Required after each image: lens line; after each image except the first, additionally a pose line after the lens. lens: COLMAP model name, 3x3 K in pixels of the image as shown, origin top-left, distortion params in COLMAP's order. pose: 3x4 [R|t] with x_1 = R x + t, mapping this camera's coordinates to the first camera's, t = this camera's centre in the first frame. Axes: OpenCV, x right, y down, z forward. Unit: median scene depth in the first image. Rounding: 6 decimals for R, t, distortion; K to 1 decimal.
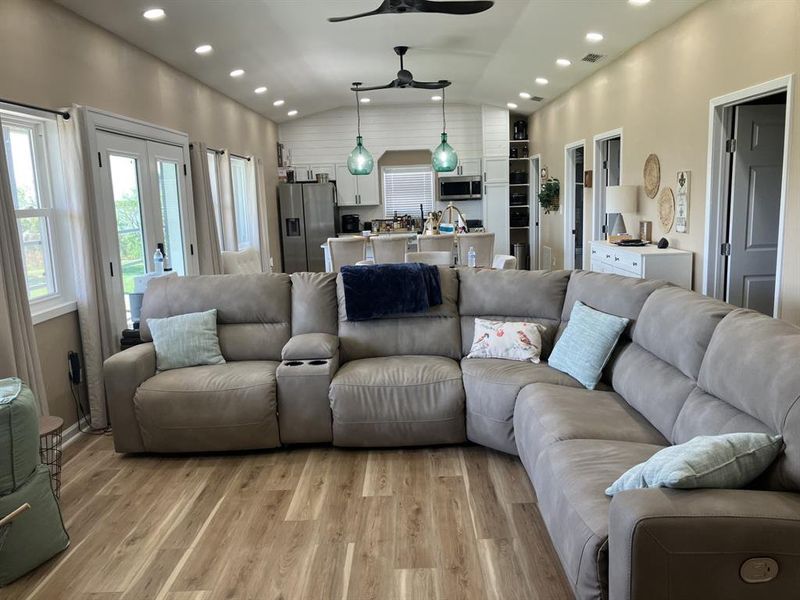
lens RADIAL K [[639.4, 0, 374.6], [0, 639.4, 299.7], [0, 0, 1]] dist [0.101534, -0.175713]
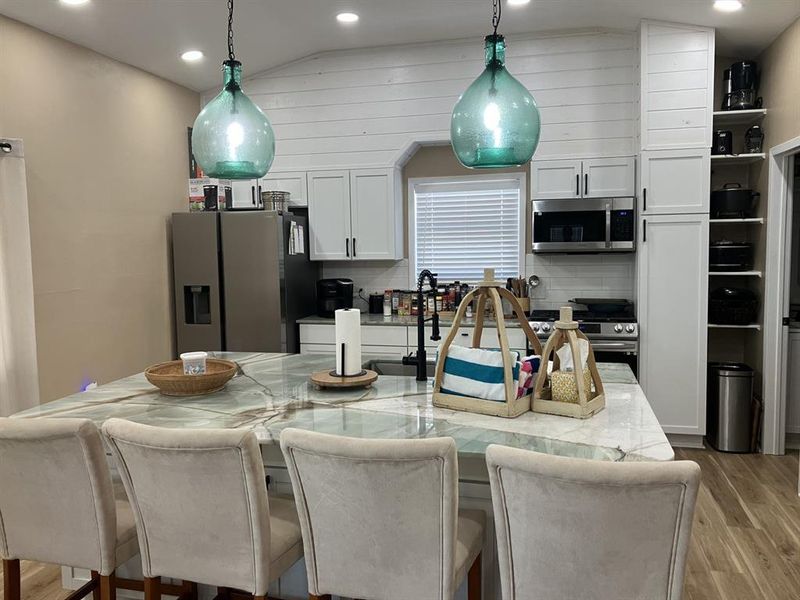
lens RADIAL K [[639.4, 0, 374.6], [0, 639.4, 299.7], [0, 0, 1]] dist [0.101534, -0.175713]
pose [[0.972711, 0.038992, -0.228718, 0.100122], [-0.051723, 0.997412, -0.049933, -0.097354], [0.226180, 0.060400, 0.972211, 0.560549]]
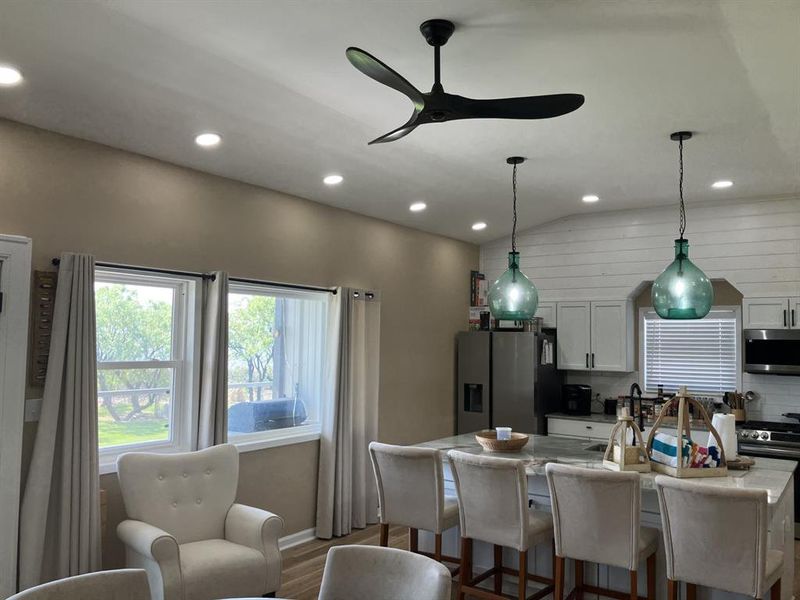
lens RADIAL K [[638.5, 0, 398.9], [0, 638.5, 312.1], [0, 0, 1]] dist [0.012599, 0.006857]
pose [[0.836560, 0.020923, -0.547476, 0.152865], [-0.128346, 0.978948, -0.158705, -0.084073], [0.532630, 0.203033, 0.821634, 0.409703]]
